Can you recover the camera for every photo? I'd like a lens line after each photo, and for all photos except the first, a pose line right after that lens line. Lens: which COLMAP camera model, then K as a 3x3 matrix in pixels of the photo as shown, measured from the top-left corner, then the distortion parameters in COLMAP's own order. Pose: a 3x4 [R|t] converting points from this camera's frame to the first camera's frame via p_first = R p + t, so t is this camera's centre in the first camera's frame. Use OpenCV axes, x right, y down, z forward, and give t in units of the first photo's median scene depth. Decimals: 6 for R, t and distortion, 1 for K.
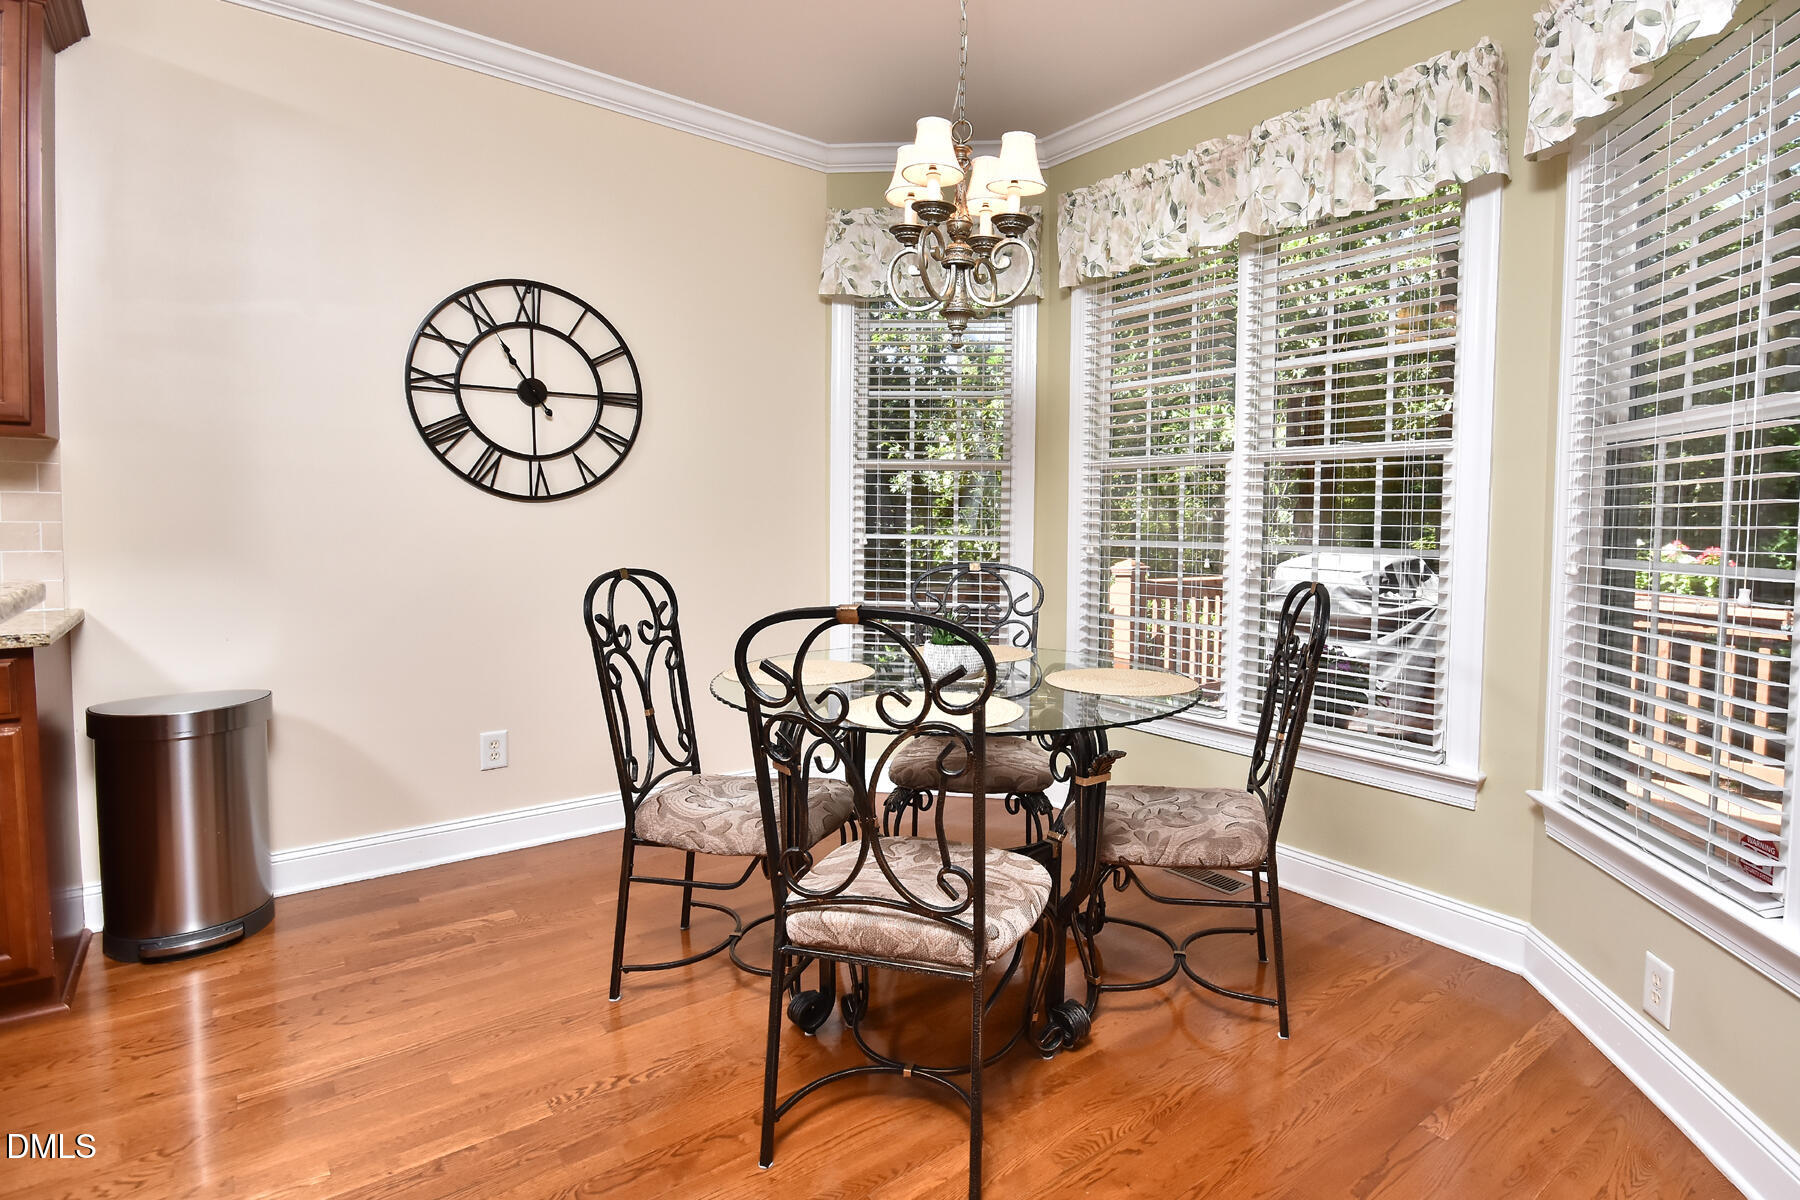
lens RADIAL K [[913.7, 0, 1004.7], [0, 913.7, 557.6], [0, 0, 1]] dist [-0.014429, 0.001323]
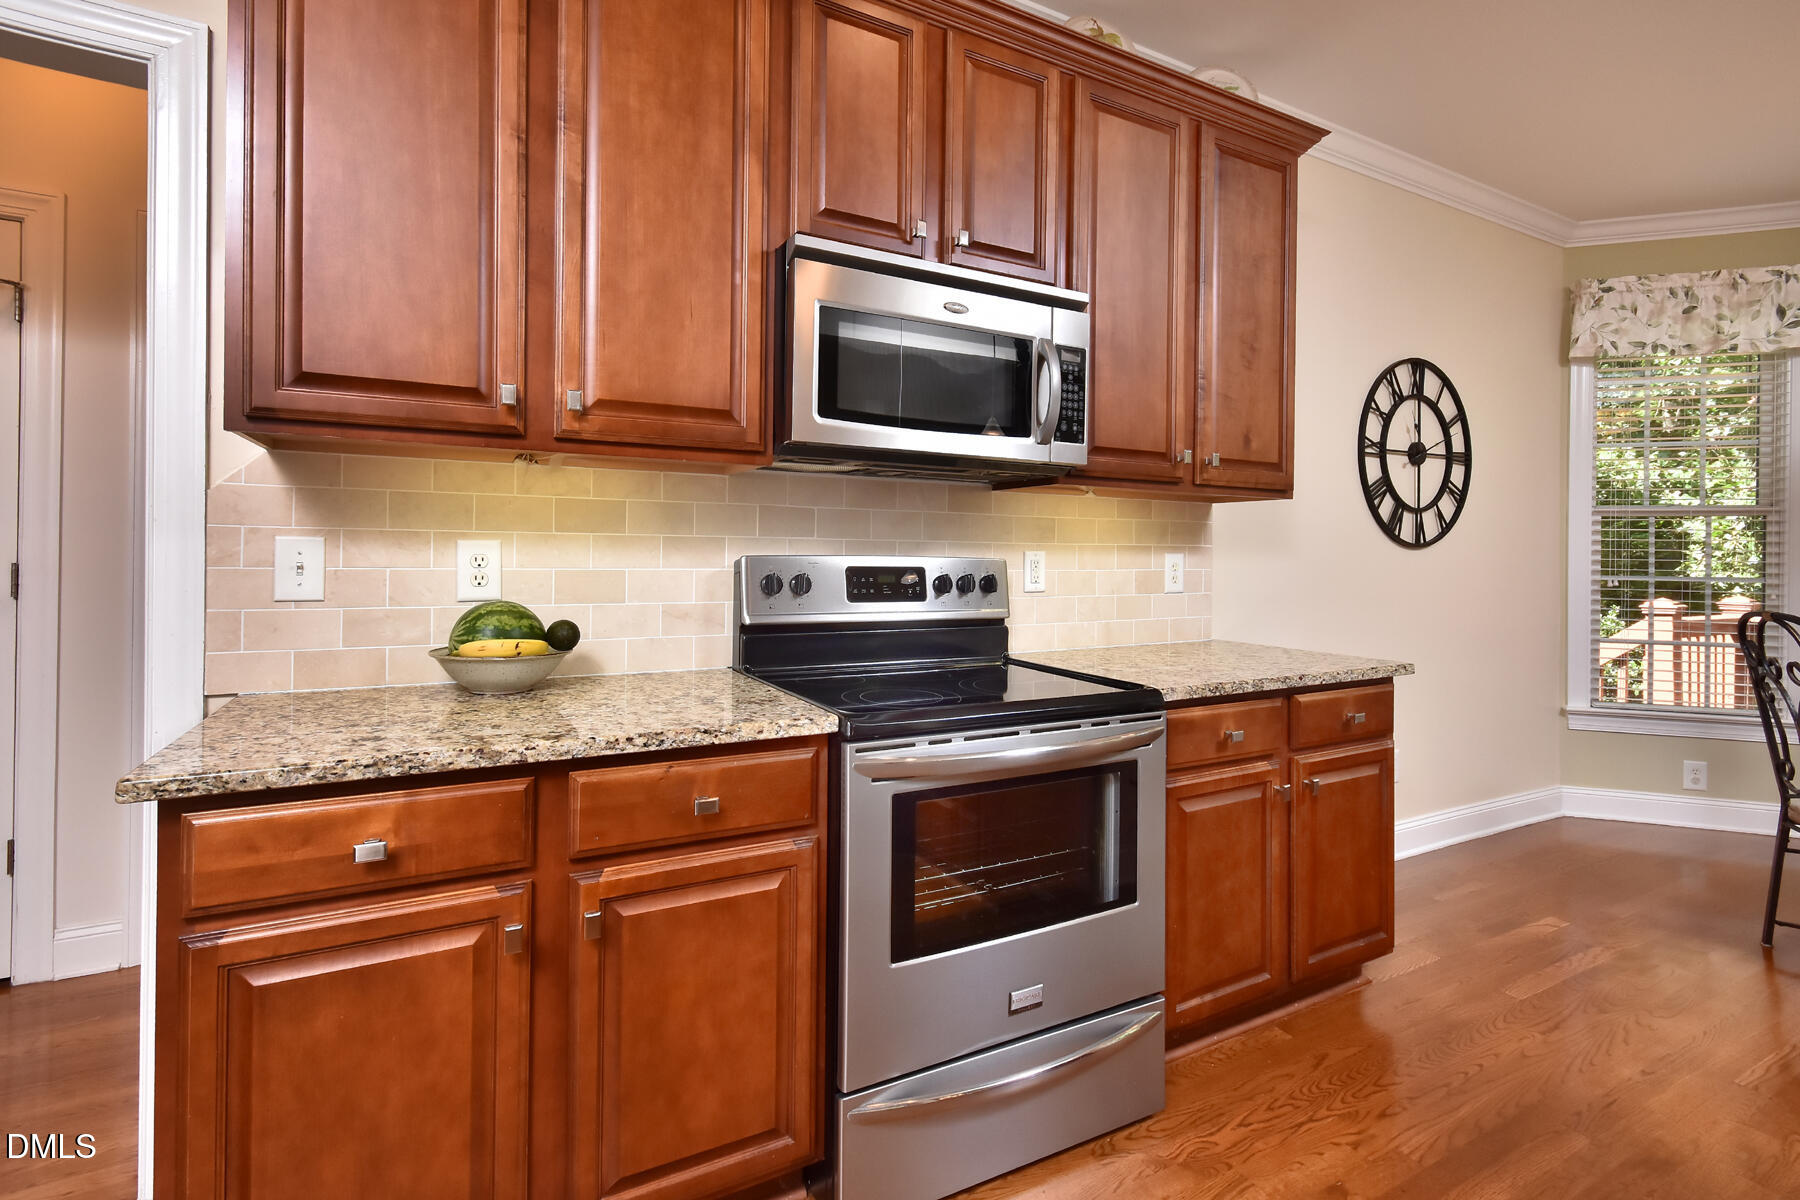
lens RADIAL K [[832.1, 0, 883.1], [0, 832.1, 548.0], [0, 0, 1]] dist [0.000175, -0.000016]
pose [[0.979121, -0.008019, -0.203120, -0.986218], [-0.002589, 0.998648, -0.051909, -0.006561], [0.203262, 0.051351, 0.977777, -0.162725]]
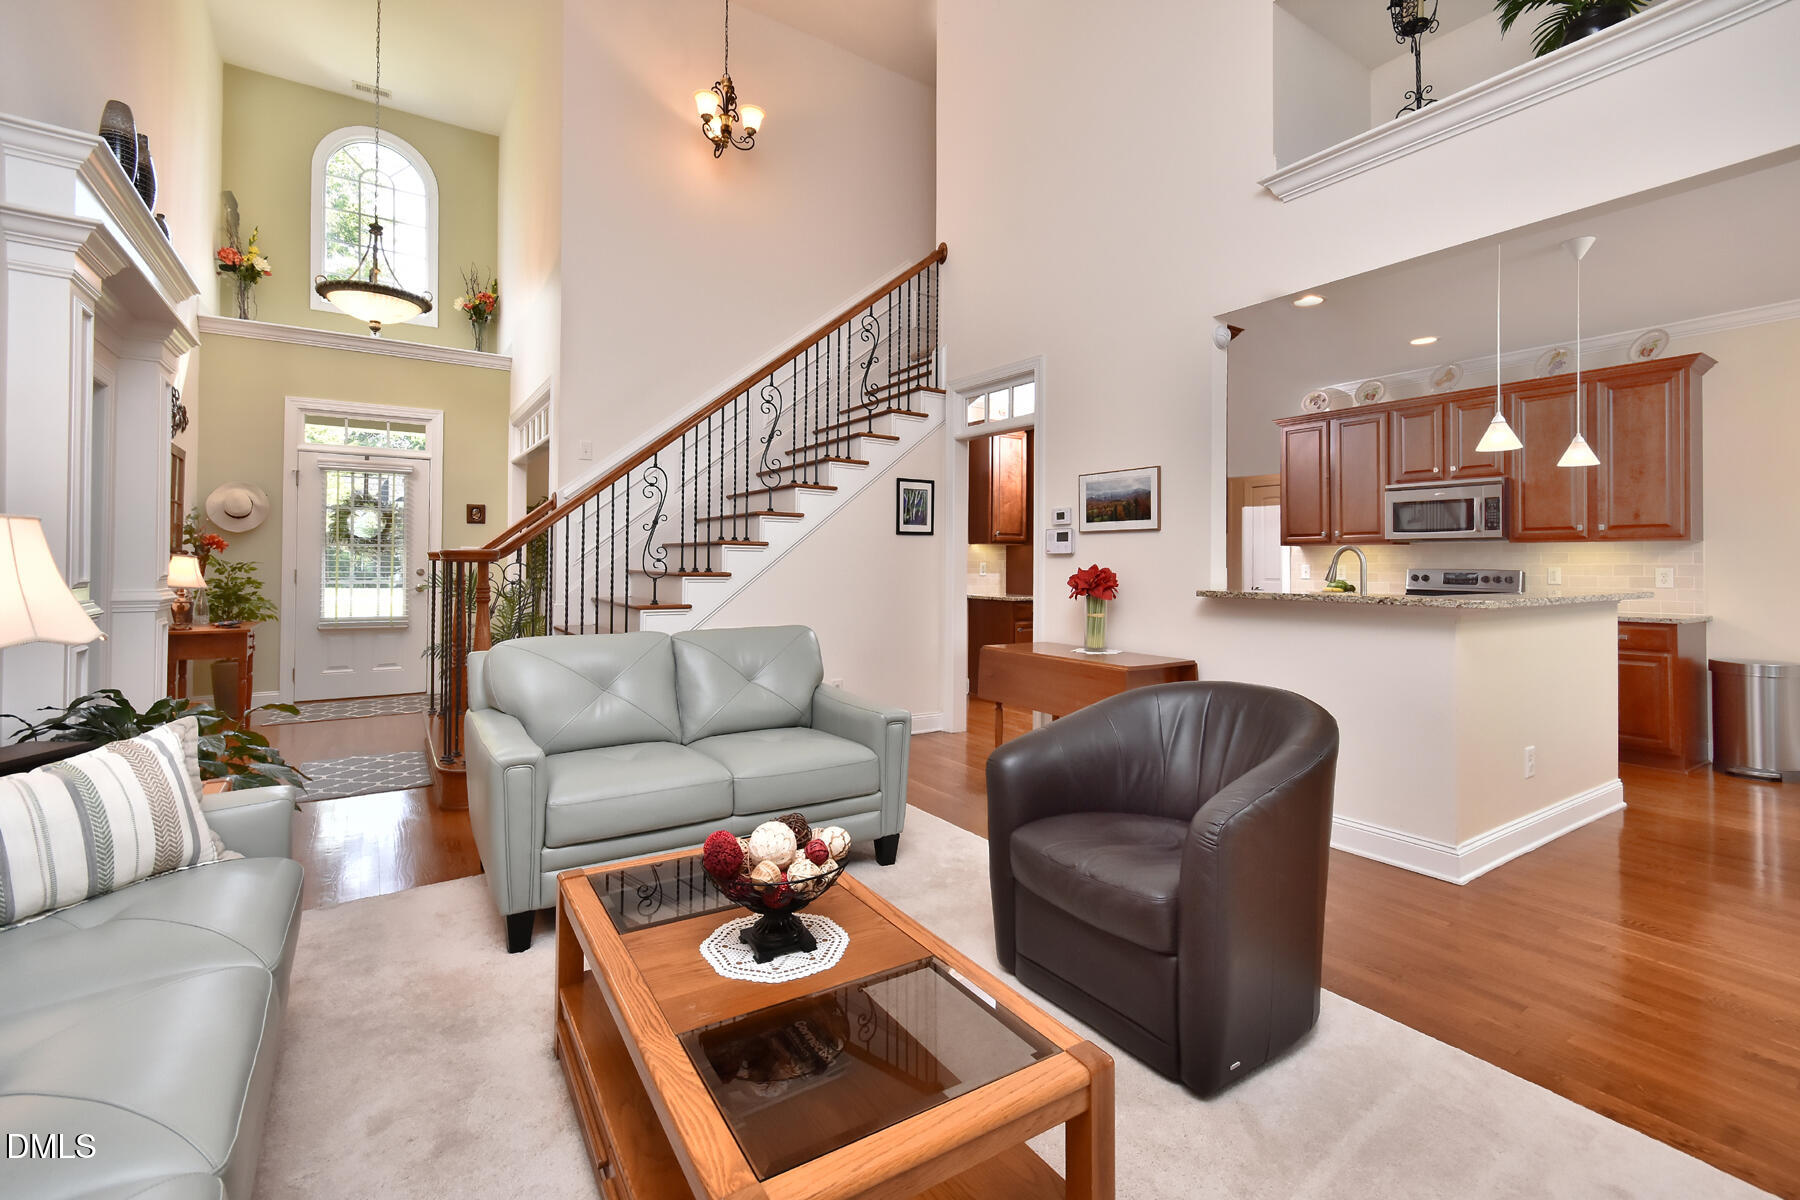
lens RADIAL K [[790.2, 0, 907.3], [0, 790.2, 557.8], [0, 0, 1]] dist [0.003226, 0.000836]
pose [[-0.106375, -0.023098, -0.994058, 0.925710], [-0.046180, 0.998766, -0.018266, 0.034165], [0.993253, 0.043962, -0.107311, -0.627140]]
